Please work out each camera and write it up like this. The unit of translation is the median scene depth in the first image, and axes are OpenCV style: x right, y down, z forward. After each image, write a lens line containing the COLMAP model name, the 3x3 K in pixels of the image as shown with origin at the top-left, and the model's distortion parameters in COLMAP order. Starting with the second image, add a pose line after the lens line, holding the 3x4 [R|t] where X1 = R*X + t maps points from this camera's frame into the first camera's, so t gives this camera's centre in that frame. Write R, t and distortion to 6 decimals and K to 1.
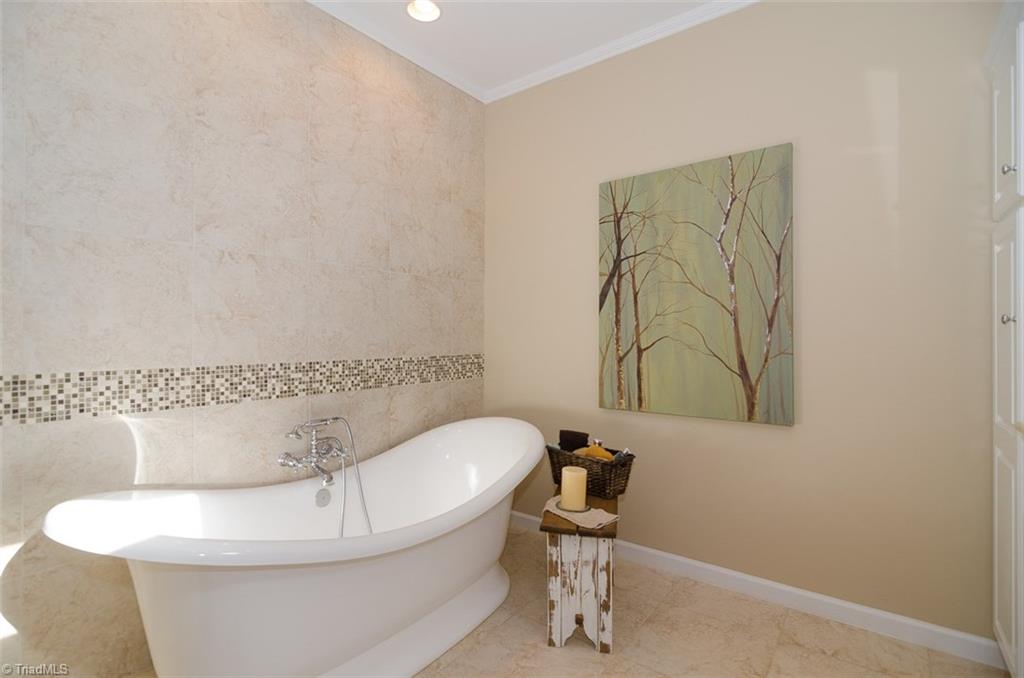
lens RADIAL K [[486.1, 0, 513.2], [0, 486.1, 332.0], [0, 0, 1]] dist [0.006218, -0.004780]
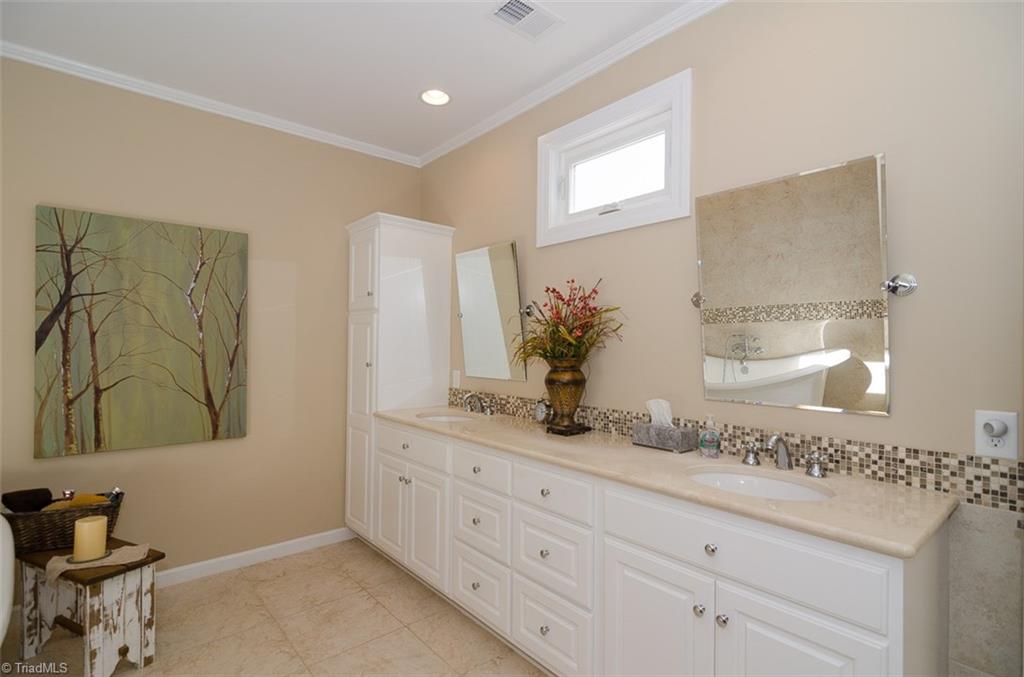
lens RADIAL K [[486.1, 0, 516.2], [0, 486.1, 344.8], [0, 0, 1]] dist [0.006218, -0.004780]
pose [[0.206602, 0.004094, 0.978417, -0.593697], [-0.019828, 0.999803, 0.000003, -0.081017], [-0.978224, -0.019401, 0.206642, -0.044222]]
